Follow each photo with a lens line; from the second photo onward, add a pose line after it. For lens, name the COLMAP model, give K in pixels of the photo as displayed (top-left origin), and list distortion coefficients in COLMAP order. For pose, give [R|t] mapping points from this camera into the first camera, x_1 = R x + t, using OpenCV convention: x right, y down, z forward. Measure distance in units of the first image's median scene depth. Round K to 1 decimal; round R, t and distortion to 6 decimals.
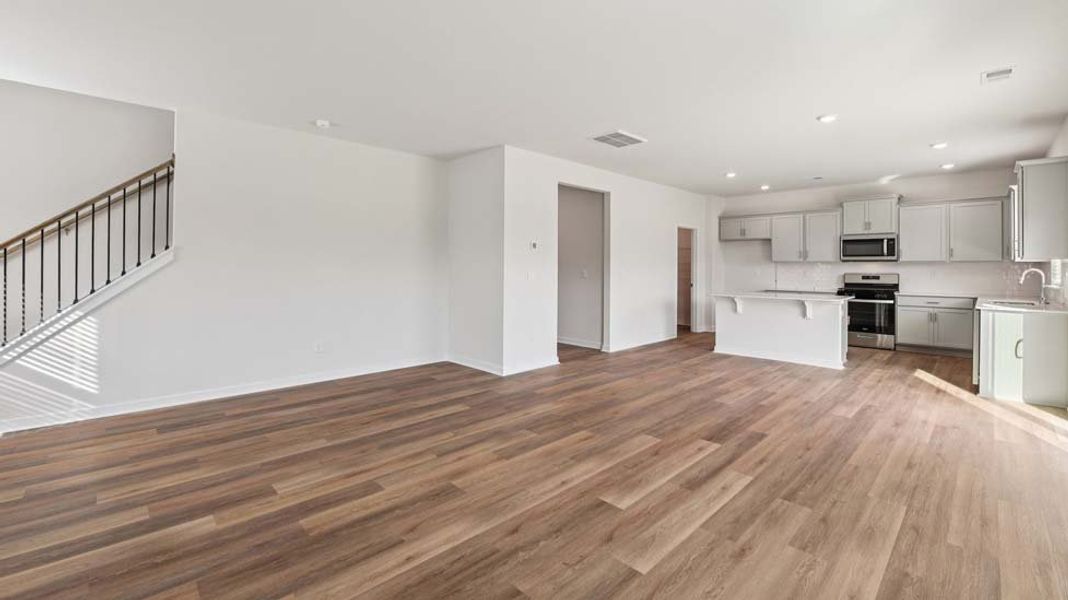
lens RADIAL K [[442.1, 0, 534.4], [0, 442.1, 267.7], [0, 0, 1]] dist [-0.016844, -0.000149]
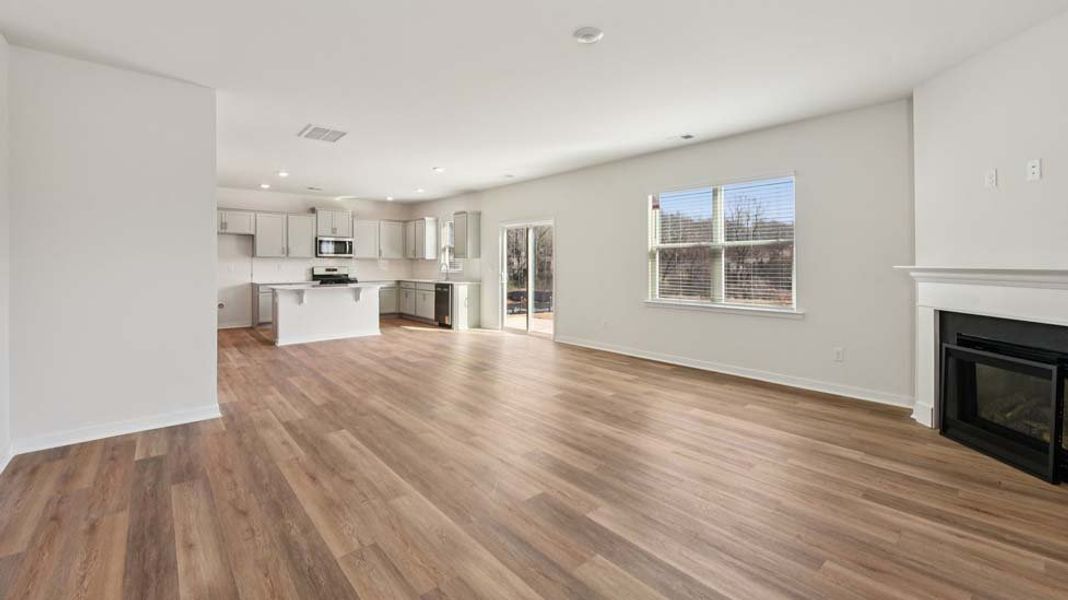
lens RADIAL K [[442.1, 0, 534.4], [0, 442.1, 267.7], [0, 0, 1]] dist [-0.016844, -0.000149]
pose [[0.059340, -0.012670, 0.998157, -1.031282], [-0.000369, 0.999919, 0.012714, -0.002869], [-0.998238, -0.001122, 0.059331, 0.629759]]
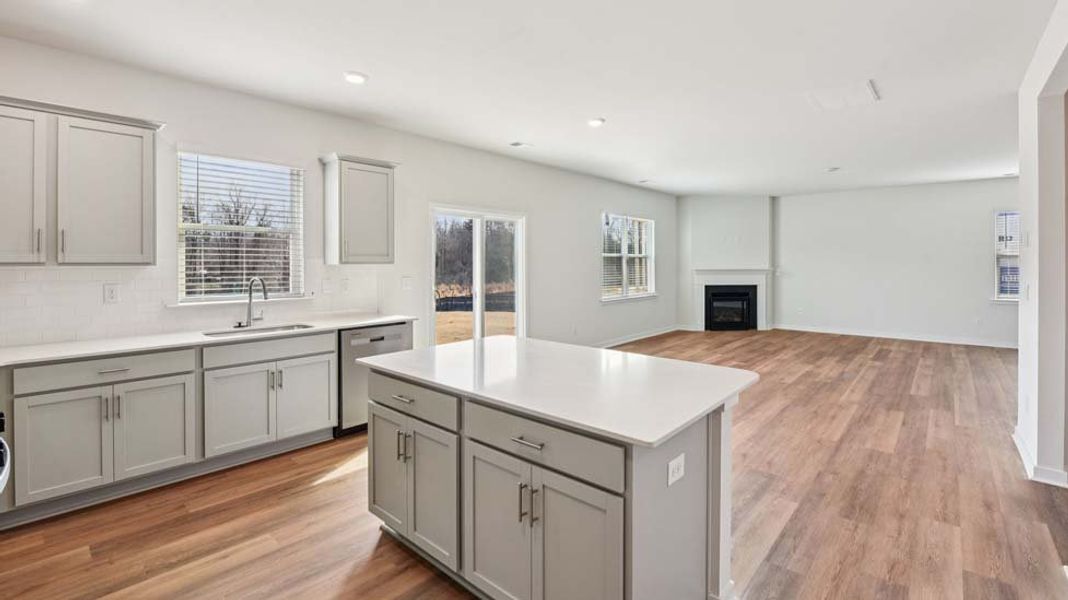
lens RADIAL K [[468.7, 0, 531.7], [0, 468.7, 258.7], [0, 0, 1]] dist [-0.013413, -0.000039]
pose [[-0.998056, -0.003262, -0.062244, 0.973338], [-0.003014, 0.999987, -0.004091, -0.033237], [0.062256, -0.003895, -0.998053, 2.298734]]
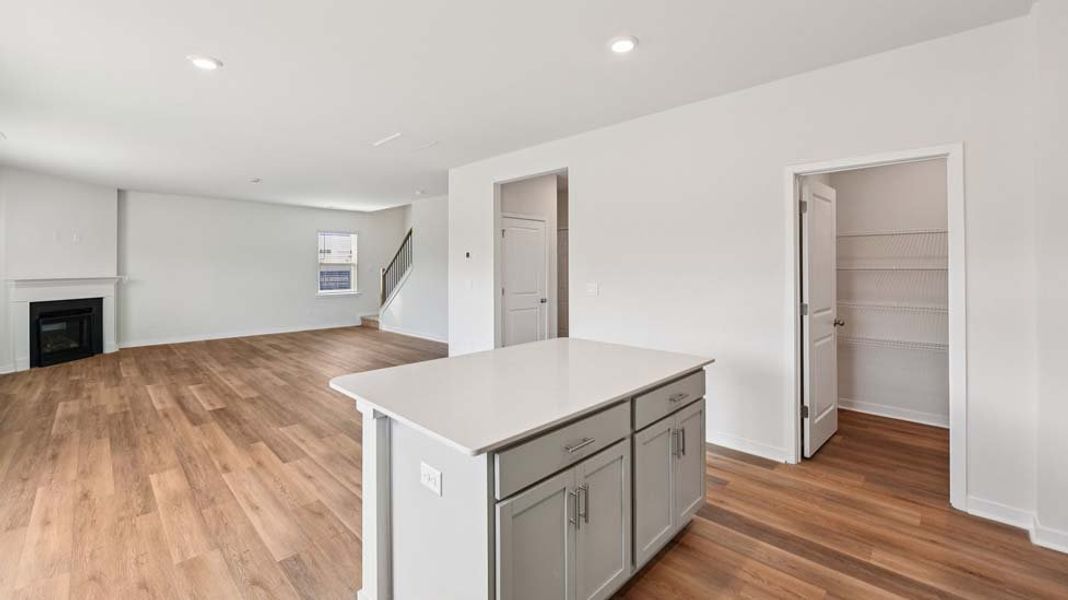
lens RADIAL K [[442.1, 0, 534.4], [0, 442.1, 267.7], [0, 0, 1]] dist [-0.016844, -0.000149]
pose [[0.028052, -0.004881, -0.999595, 1.511848], [-0.002259, 0.999985, -0.004946, -0.026240], [0.999604, 0.002397, 0.028040, 1.655752]]
